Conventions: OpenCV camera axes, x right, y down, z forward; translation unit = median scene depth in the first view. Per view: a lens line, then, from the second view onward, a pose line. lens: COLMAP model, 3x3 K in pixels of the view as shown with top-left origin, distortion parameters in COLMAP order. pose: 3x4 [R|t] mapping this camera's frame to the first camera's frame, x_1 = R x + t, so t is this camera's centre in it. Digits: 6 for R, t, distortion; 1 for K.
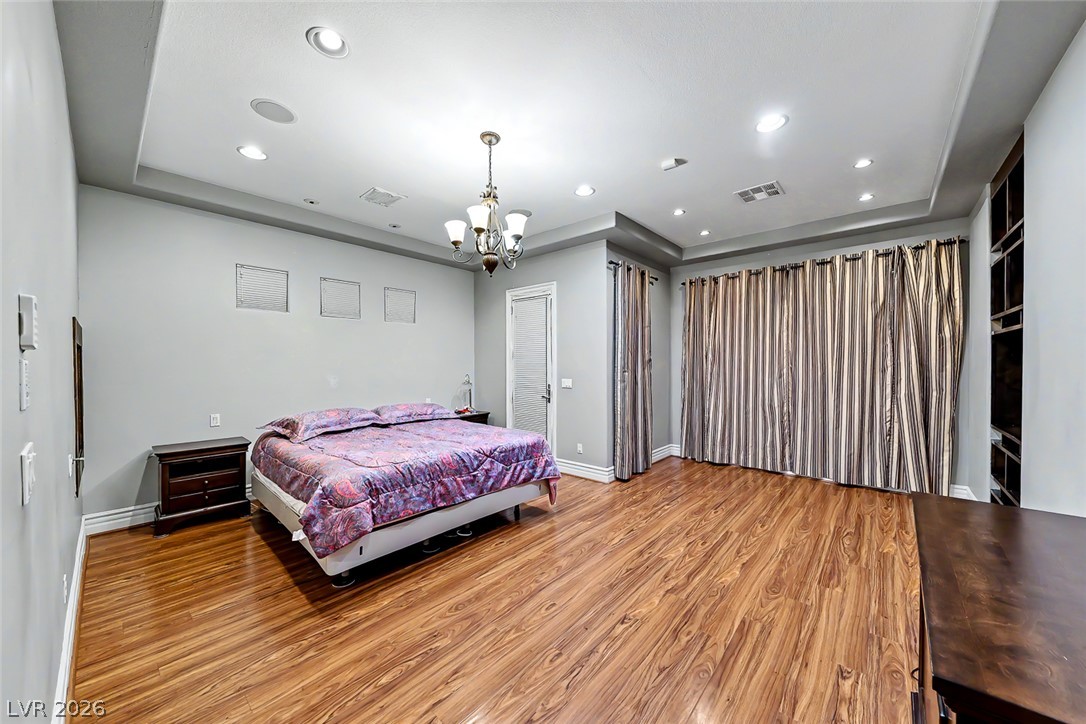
lens RADIAL K [[376.3, 0, 541.2], [0, 376.3, 360.6], [0, 0, 1]] dist [-0.001492, -0.001674]
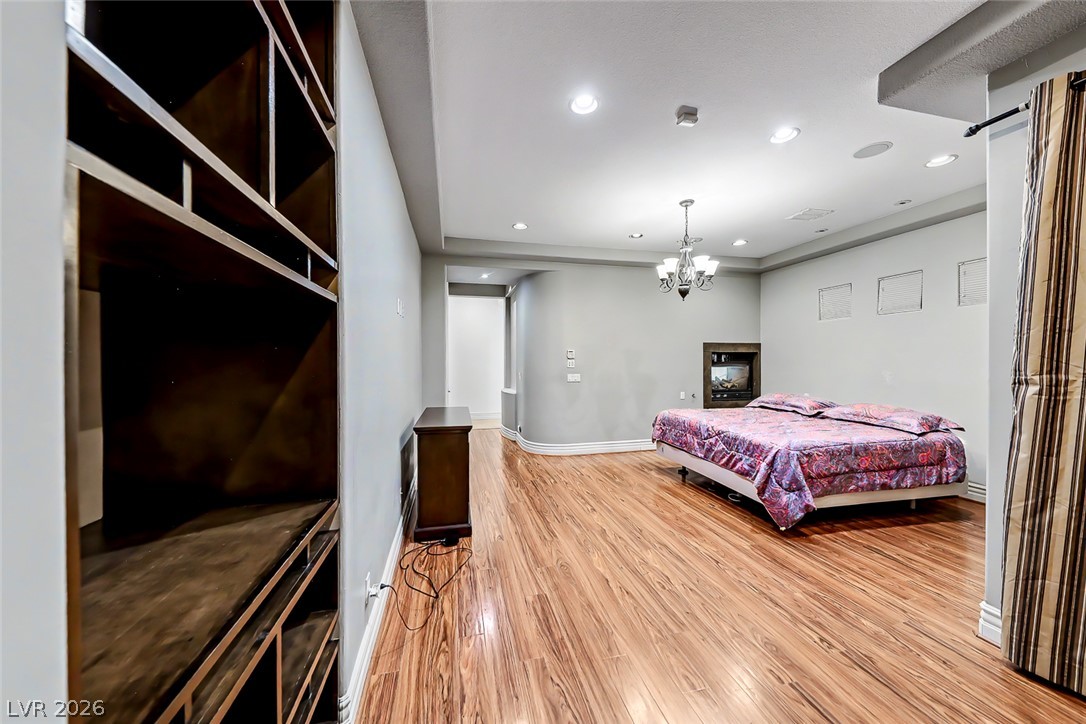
lens RADIAL K [[376.3, 0, 540.2], [0, 376.3, 362.2], [0, 0, 1]] dist [-0.001492, -0.001674]
pose [[-0.567662, 0.010523, -0.823195, 1.292906], [0.008633, 0.999939, 0.006829, -0.000528], [0.823217, -0.003230, -0.567718, 1.298631]]
